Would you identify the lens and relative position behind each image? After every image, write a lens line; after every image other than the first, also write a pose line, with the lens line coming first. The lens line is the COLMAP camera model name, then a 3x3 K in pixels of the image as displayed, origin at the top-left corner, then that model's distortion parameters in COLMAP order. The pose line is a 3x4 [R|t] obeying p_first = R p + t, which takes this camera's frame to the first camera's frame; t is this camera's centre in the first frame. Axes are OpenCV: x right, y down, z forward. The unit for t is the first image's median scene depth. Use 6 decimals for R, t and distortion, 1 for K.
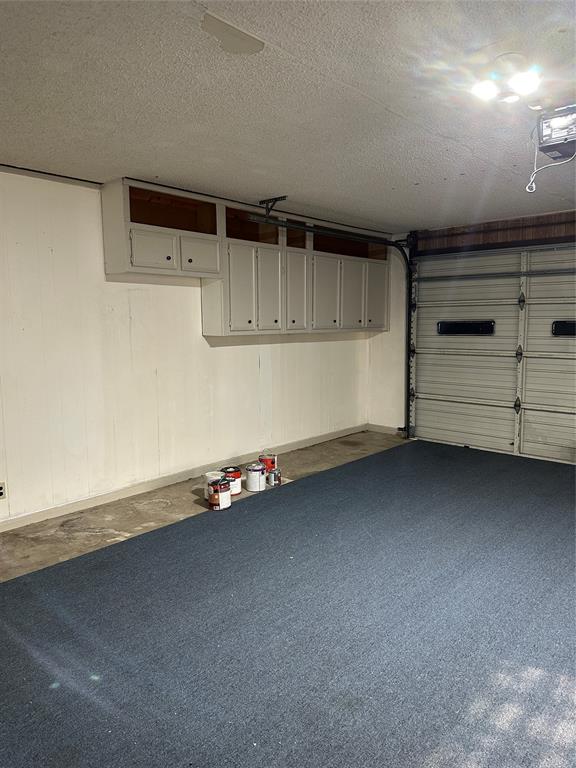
lens RADIAL K [[543.9, 0, 290.3], [0, 543.9, 385.0], [0, 0, 1]] dist [0.079284, -0.080578]
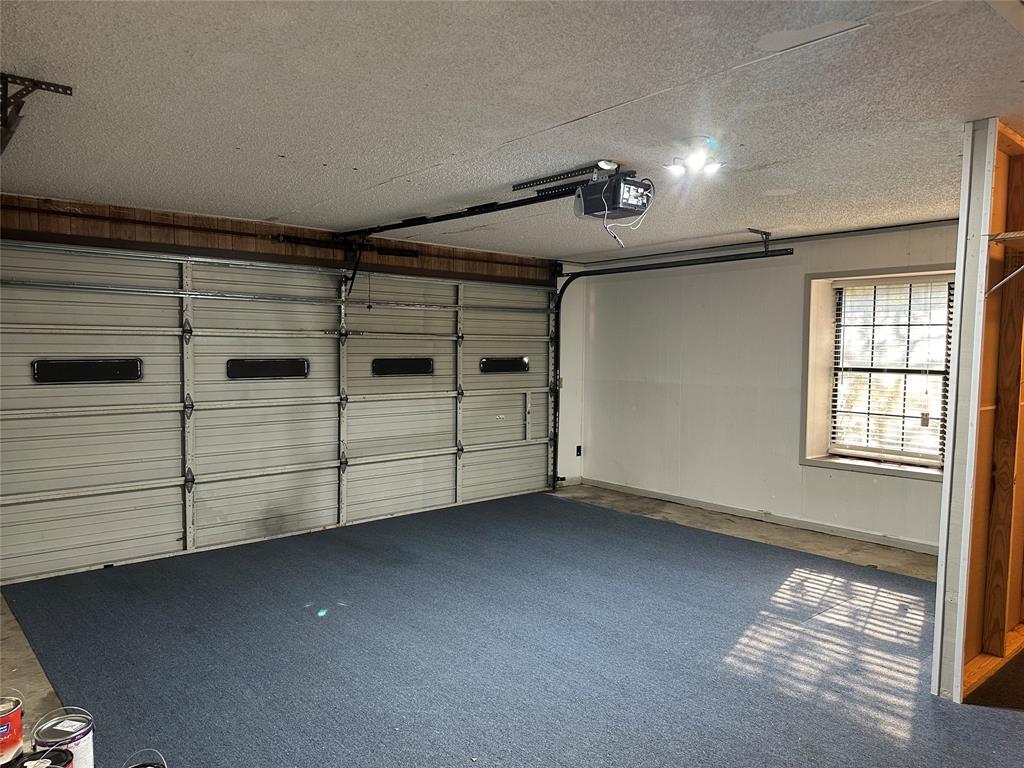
lens RADIAL K [[725.2, 0, 515.8], [0, 725.2, 385.9], [0, 0, 1]] dist [0.079284, -0.080578]
pose [[0.132242, -0.045137, 0.990189, -0.448611], [0.114479, 0.992973, 0.029975, -0.062408], [-0.984585, 0.109392, 0.136480, 0.462396]]
